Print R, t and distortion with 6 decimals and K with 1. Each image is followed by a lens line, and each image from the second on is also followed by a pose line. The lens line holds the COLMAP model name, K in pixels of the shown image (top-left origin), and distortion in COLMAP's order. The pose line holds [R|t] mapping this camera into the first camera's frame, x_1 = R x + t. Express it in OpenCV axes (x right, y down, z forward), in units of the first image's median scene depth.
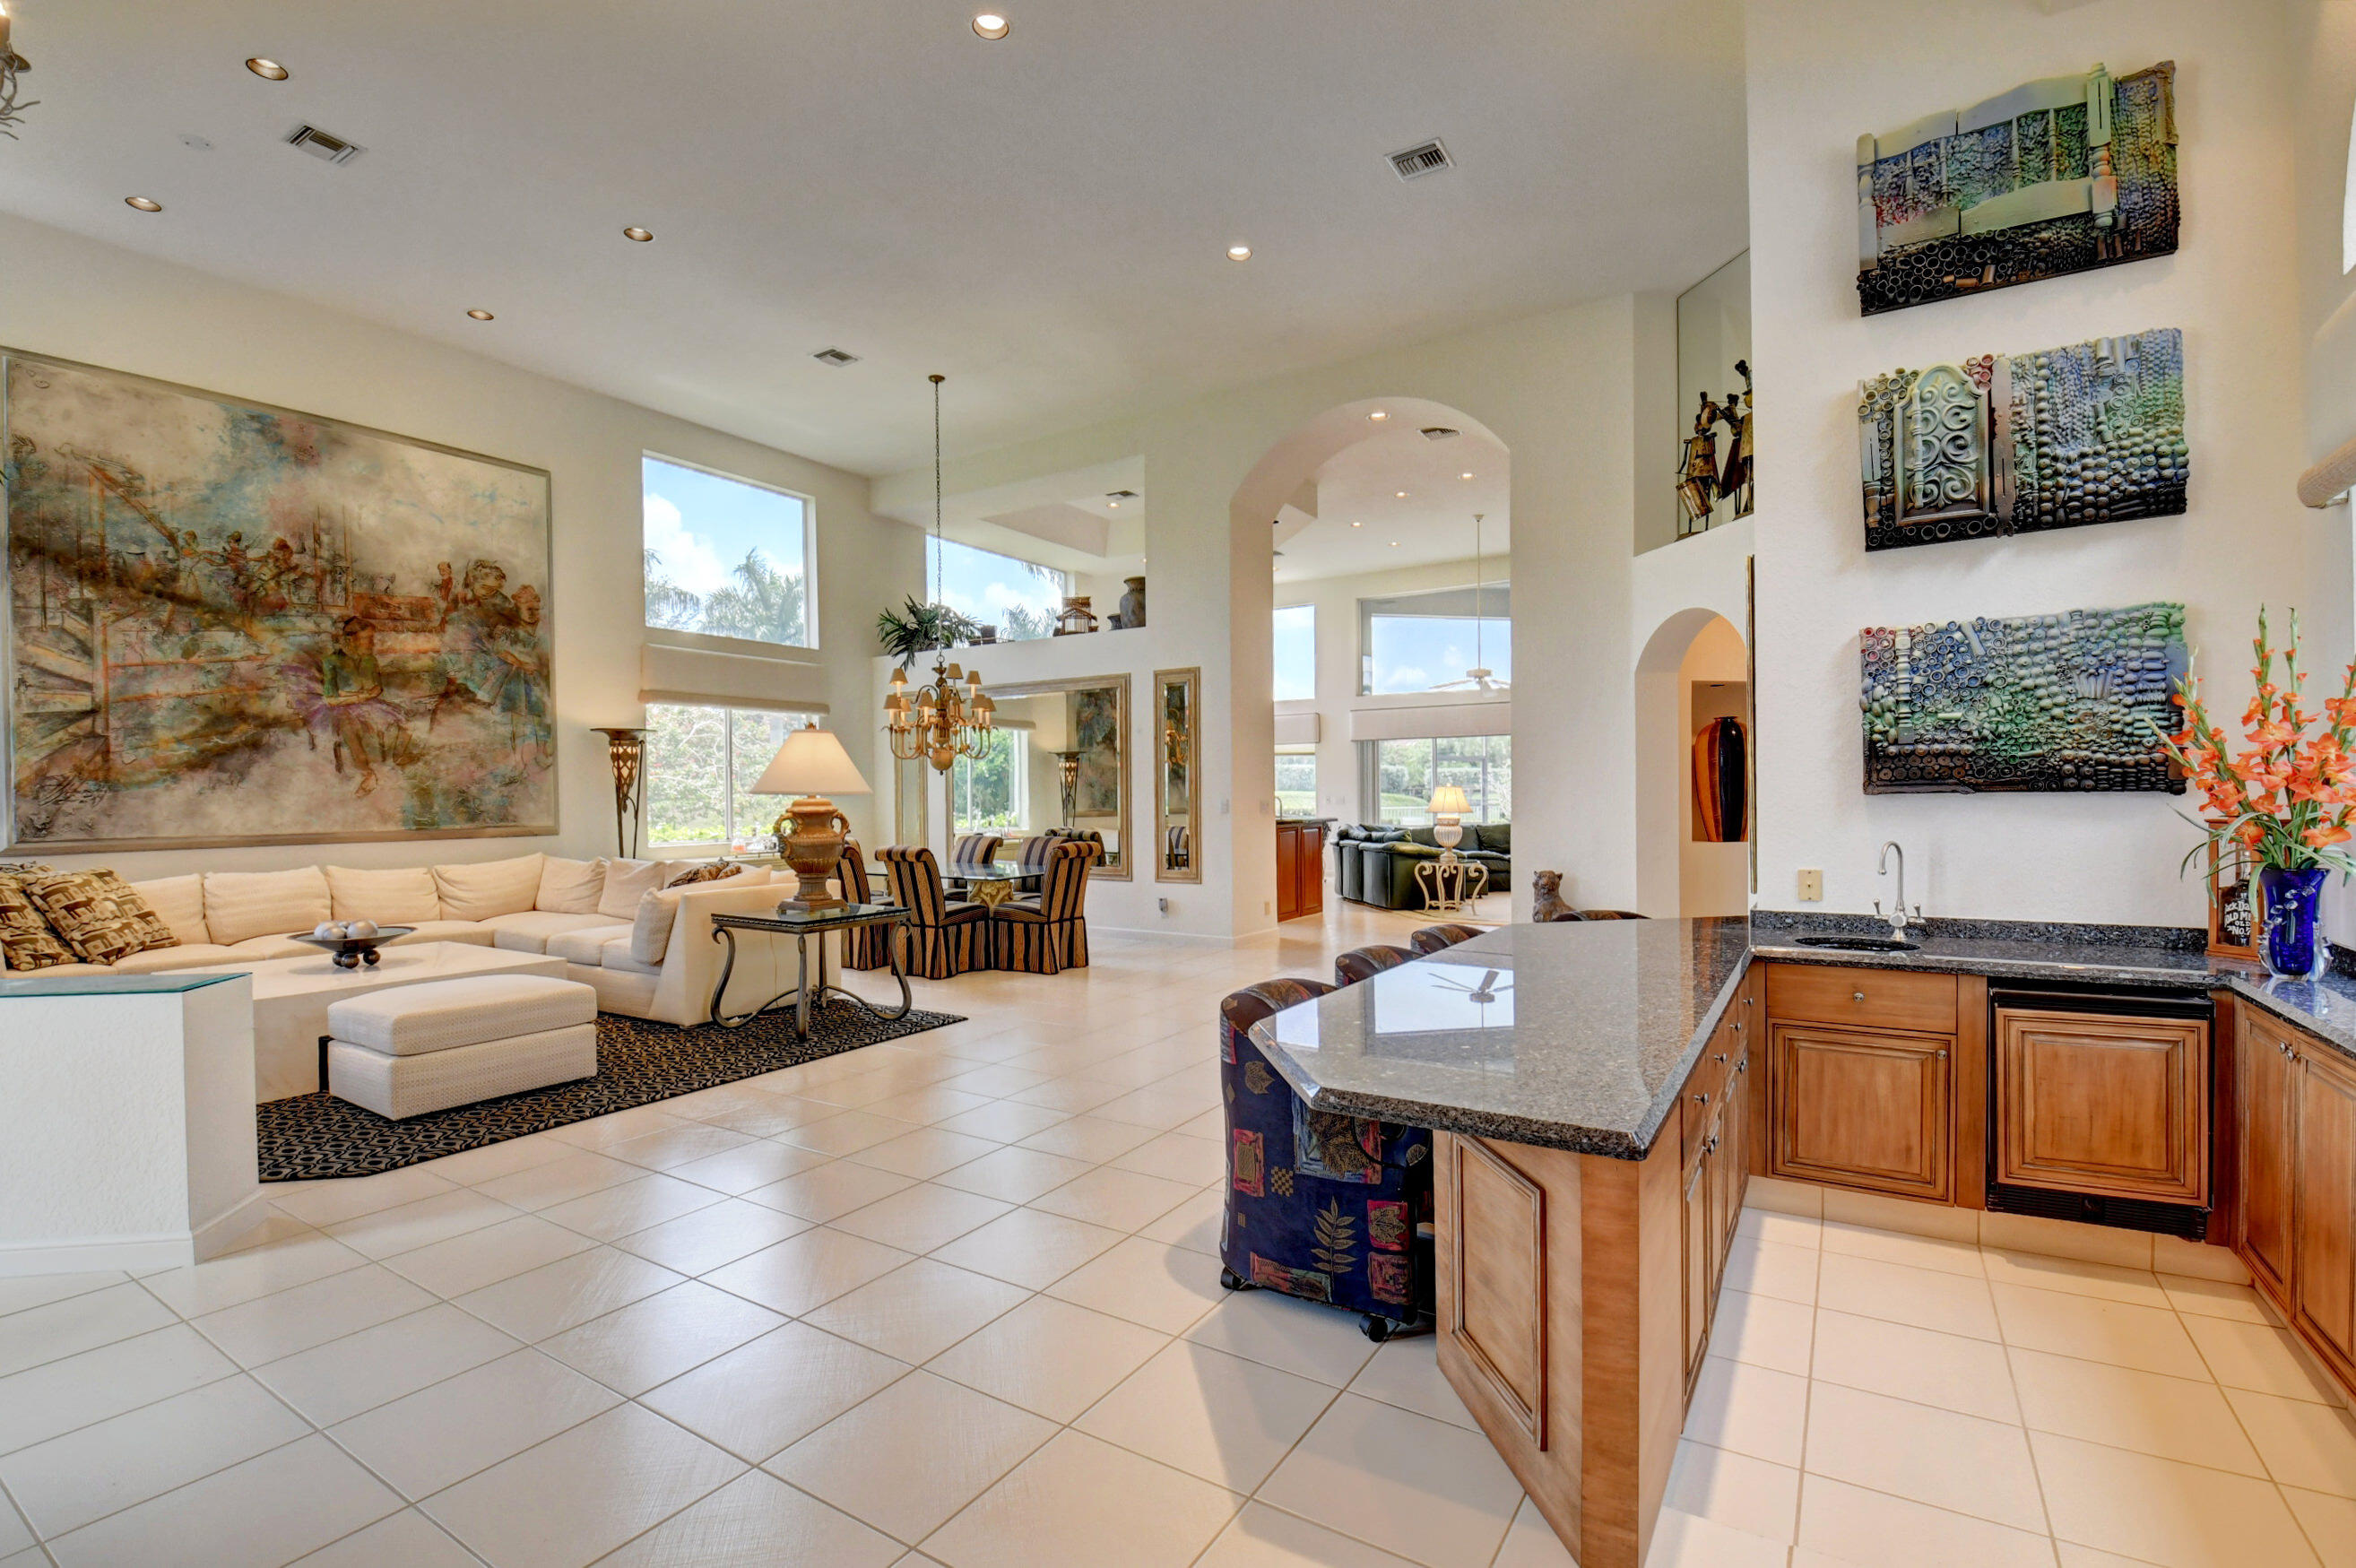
lens RADIAL K [[1065.8, 0, 1163.4], [0, 1065.8, 802.7], [0, 0, 1]] dist [-0.007187, -0.012452]
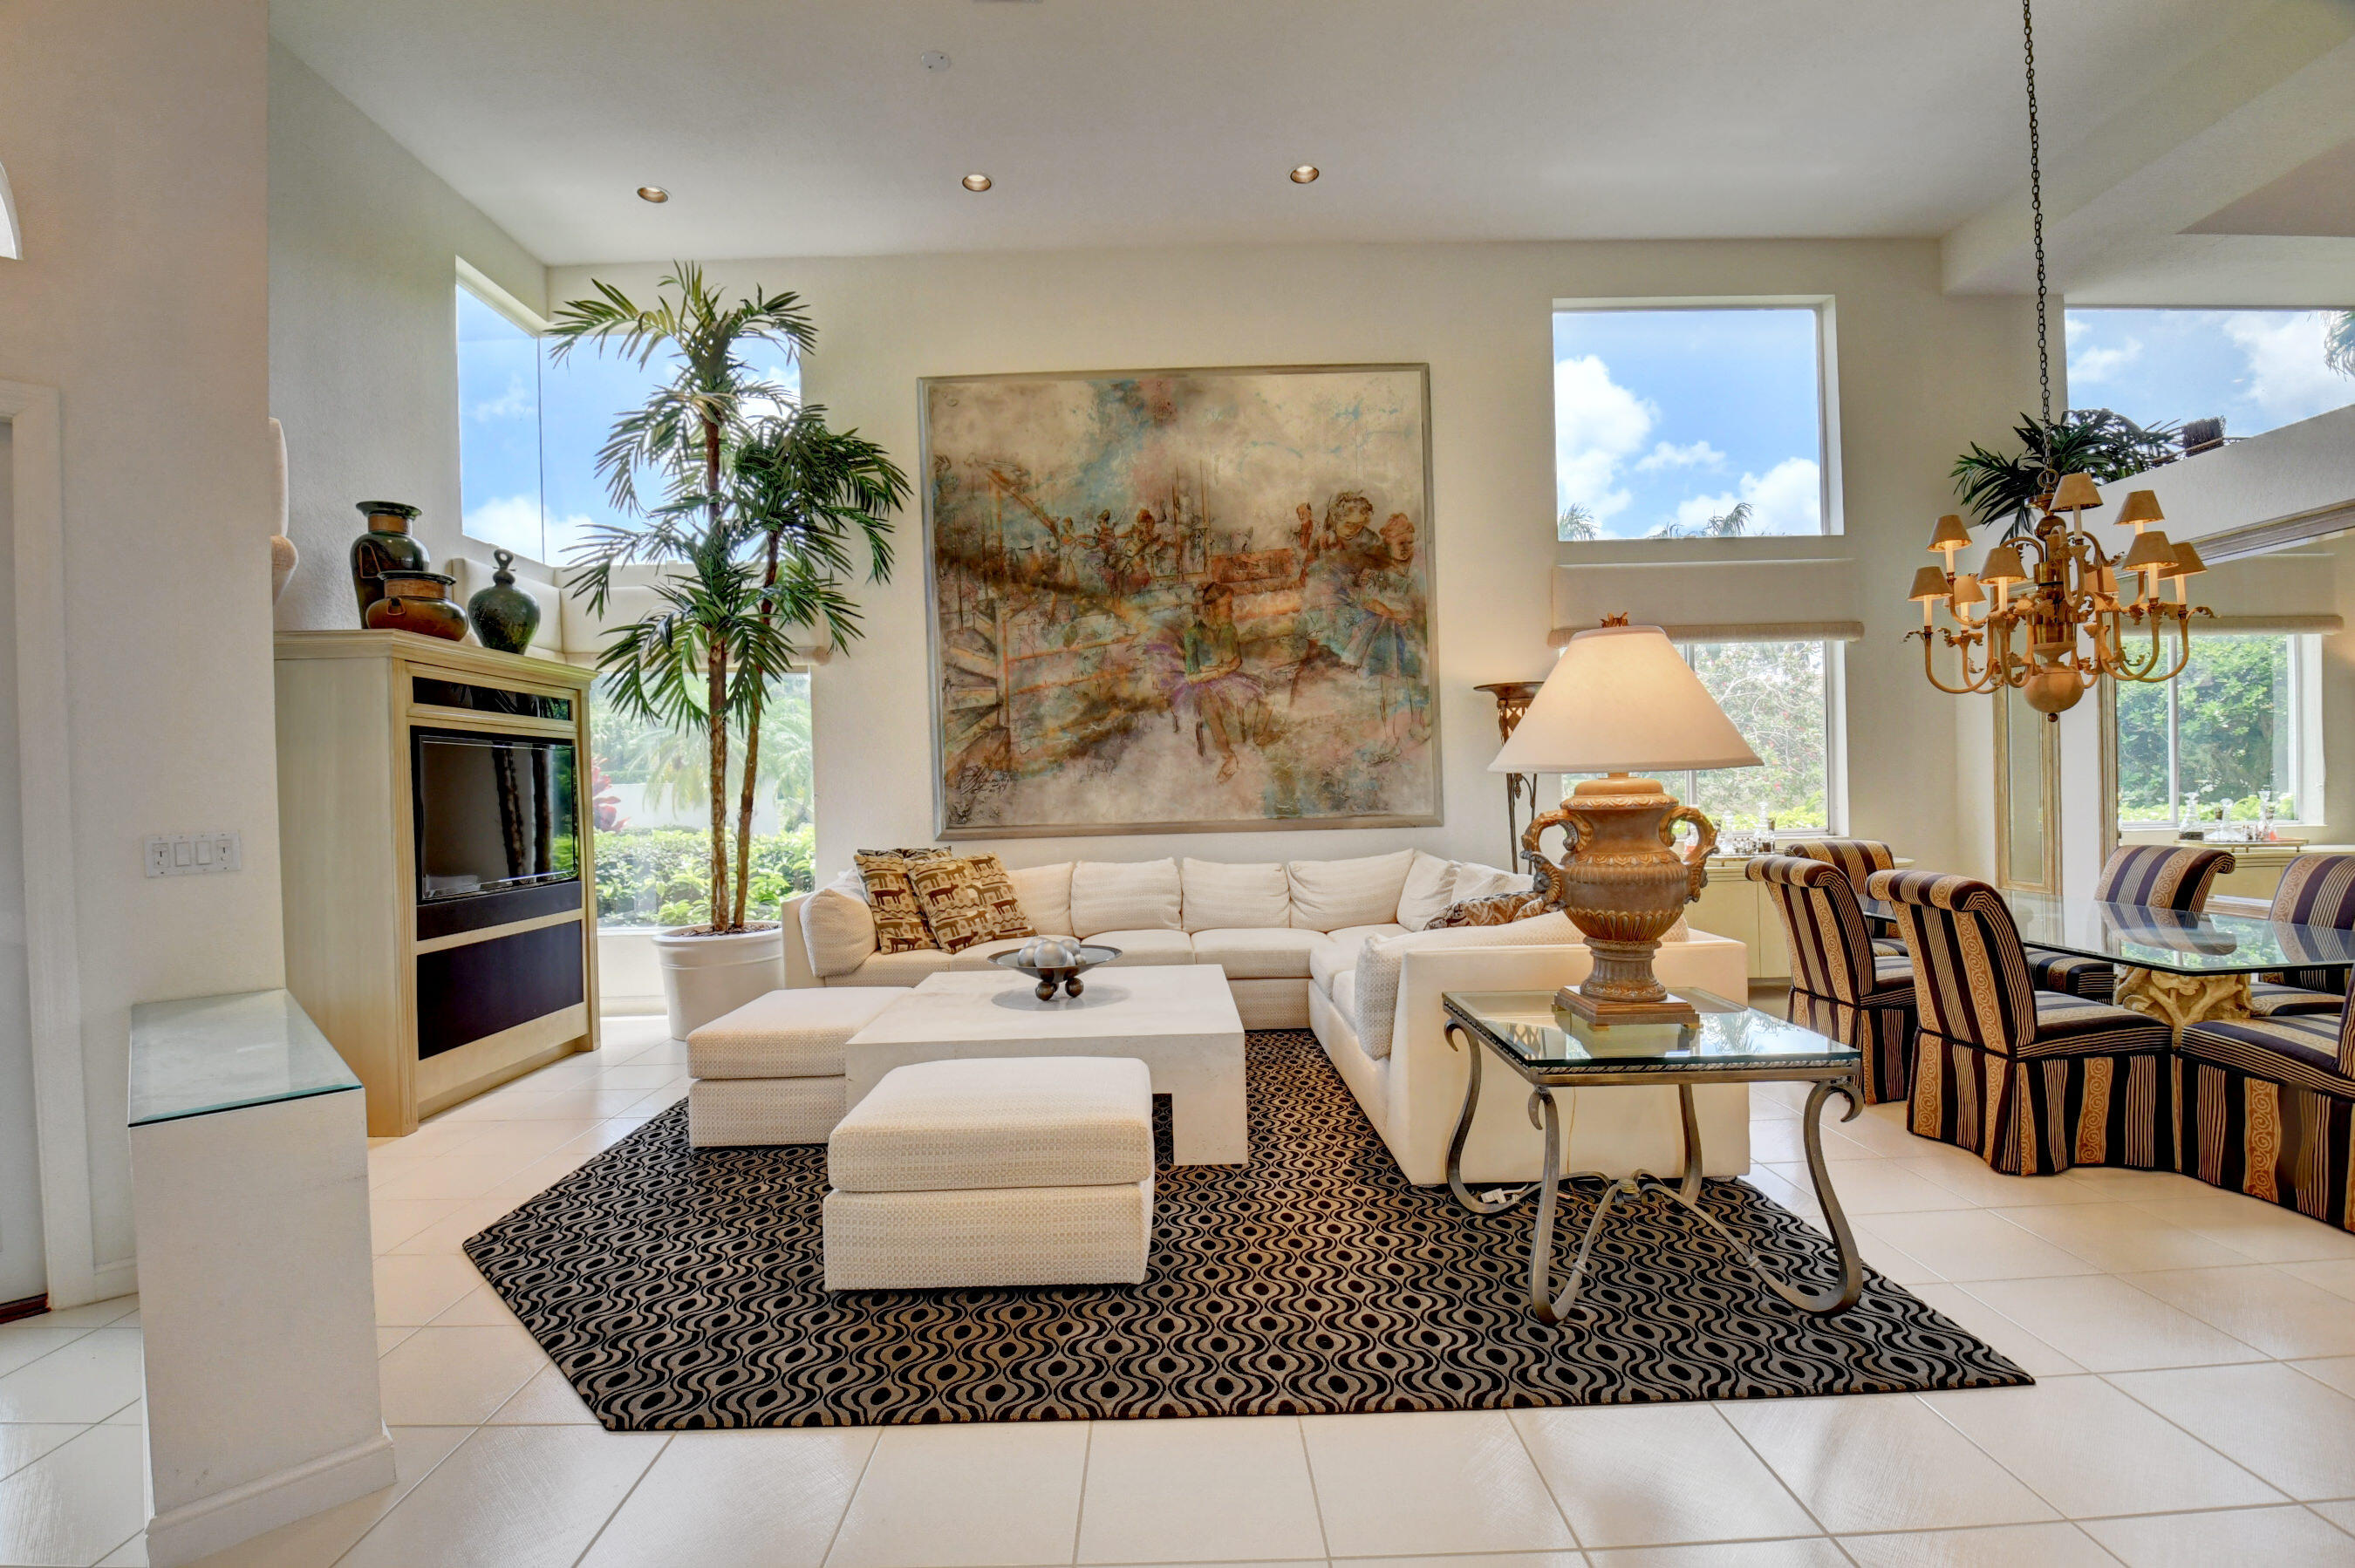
lens RADIAL K [[1027.9, 0, 1175.9], [0, 1027.9, 804.6], [0, 0, 1]] dist [0.022950, -0.033175]
pose [[0.552302, 0.008061, -0.833605, -0.051200], [0.013901, 0.999725, 0.018877, -0.003492], [0.833528, -0.022014, 0.552038, 0.507788]]
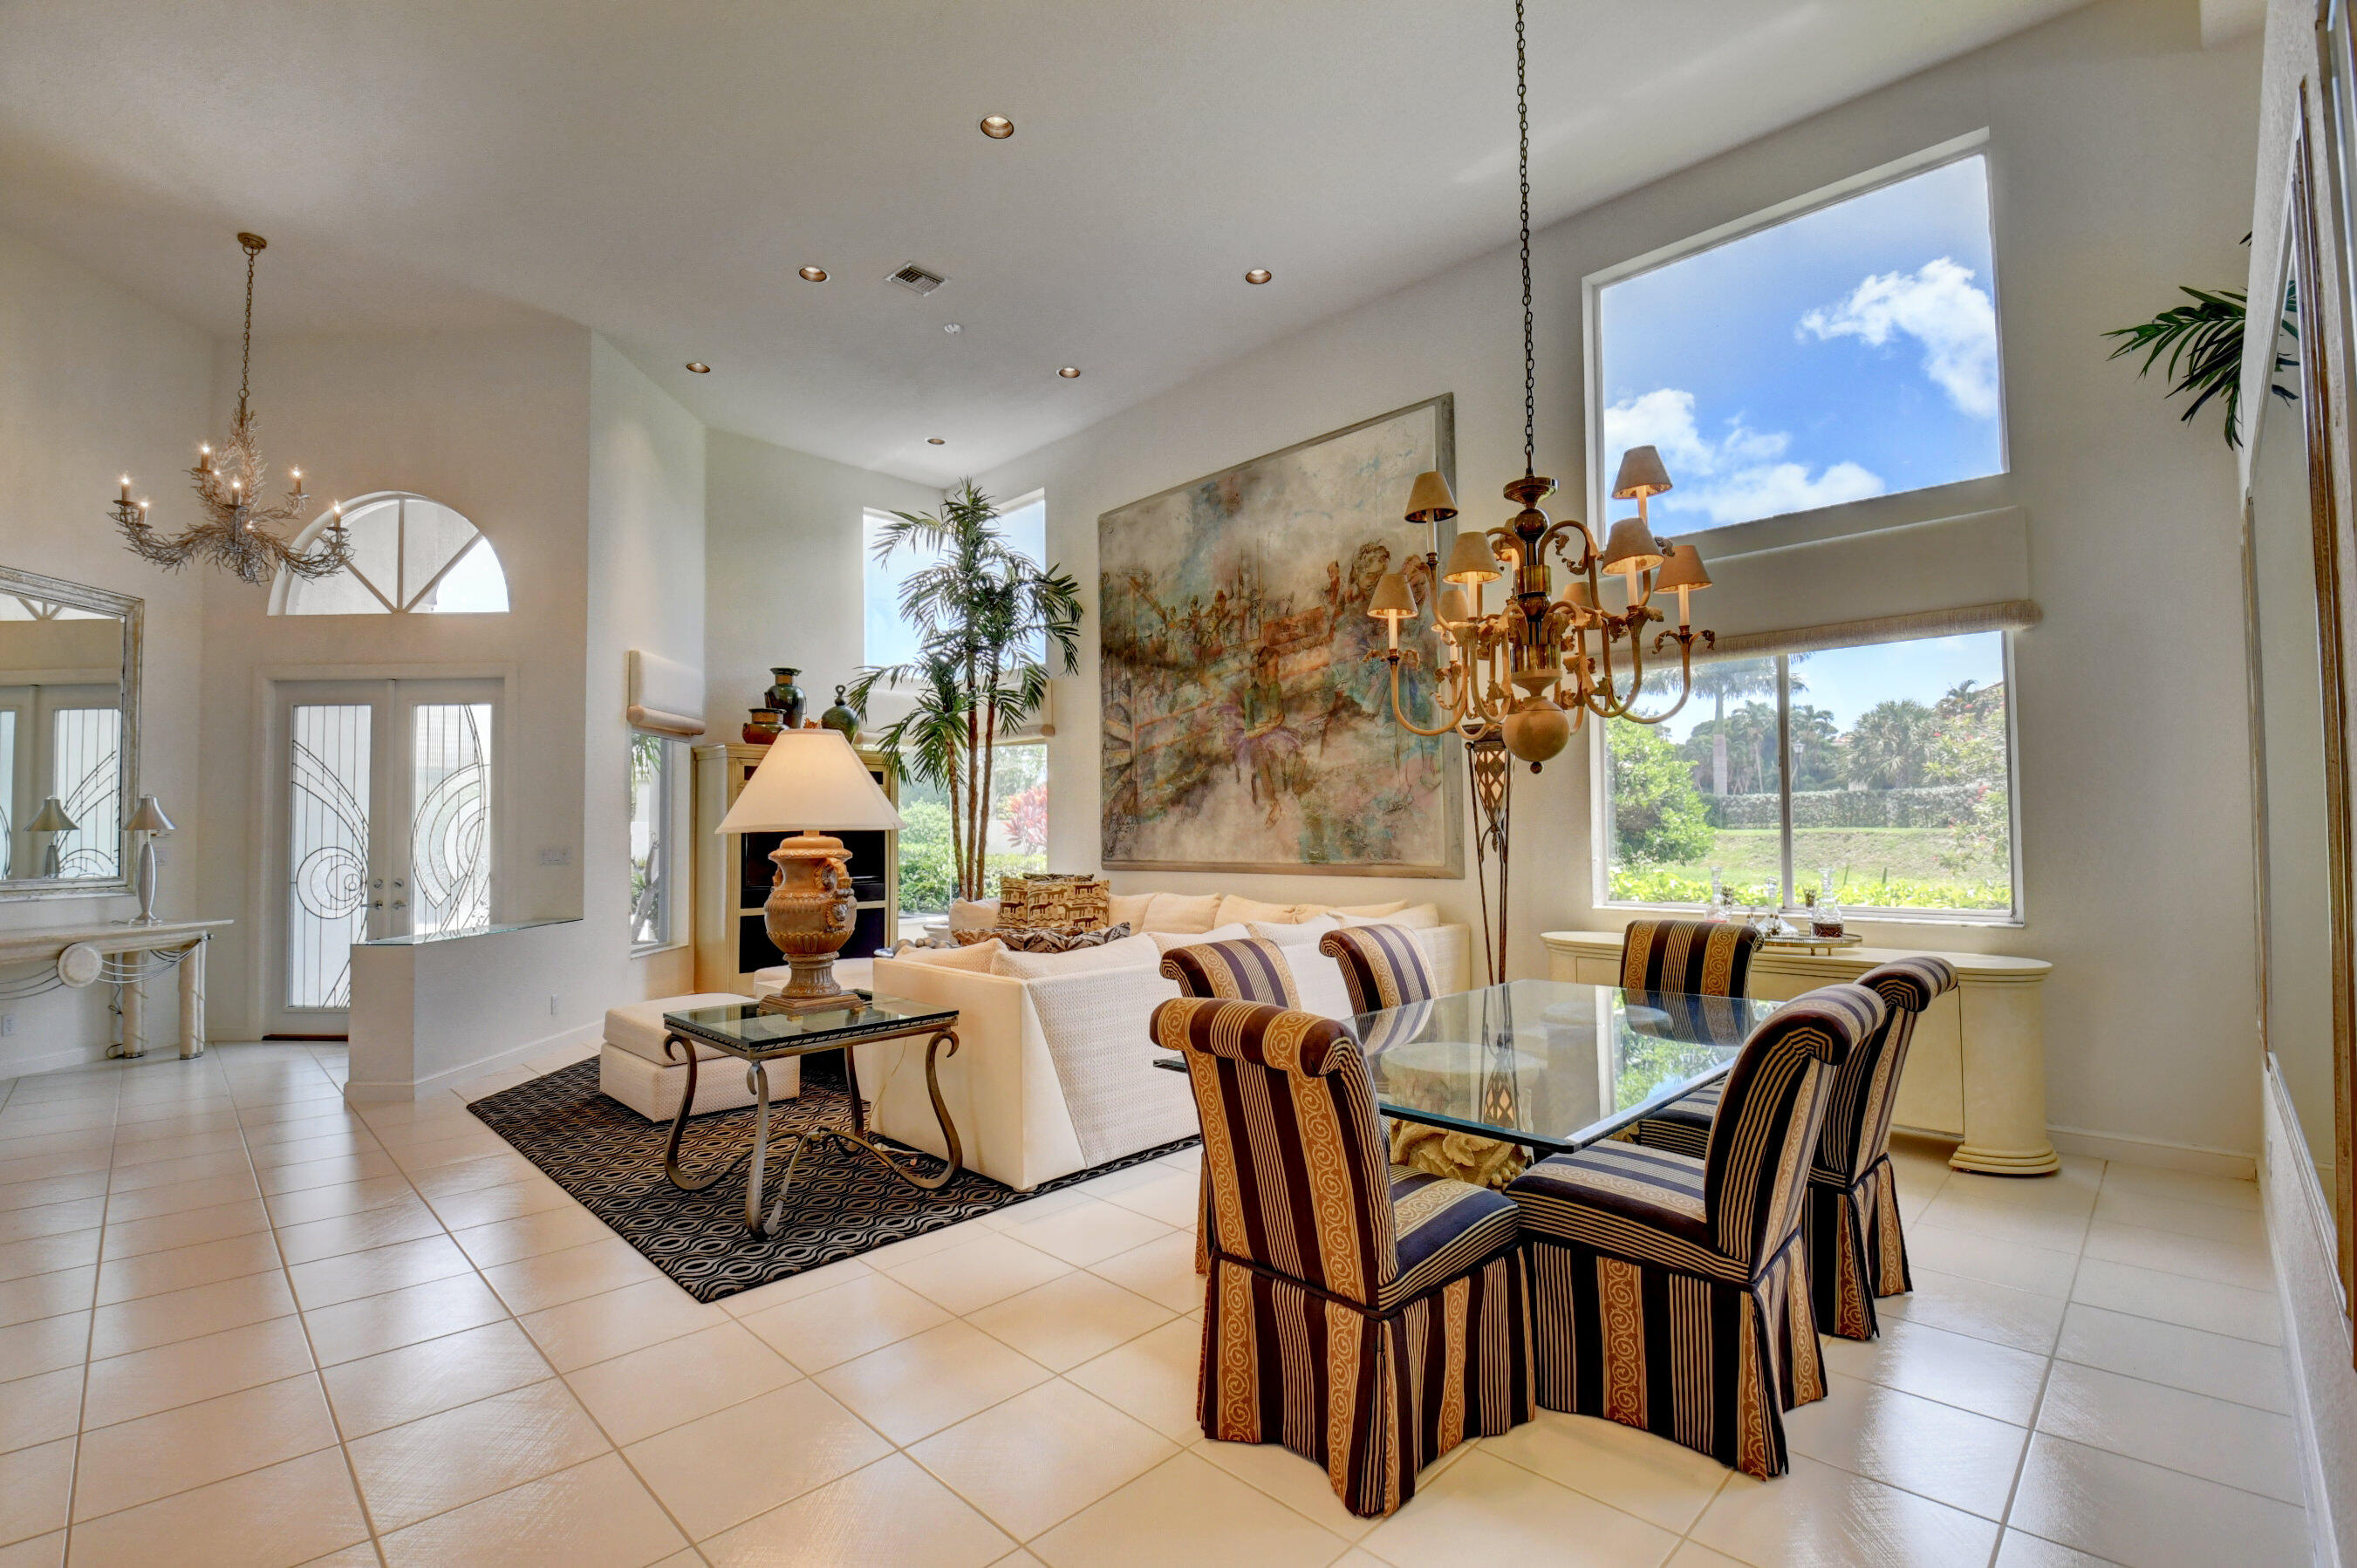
lens RADIAL K [[1026.2, 0, 1179.7], [0, 1026.2, 806.8], [0, 0, 1]] dist [0.025814, -0.037046]
pose [[-0.201662, -0.015363, -0.979335, 0.206259], [0.000963, 0.999873, -0.015883, -0.010344], [0.979455, -0.004147, -0.201621, 1.171835]]
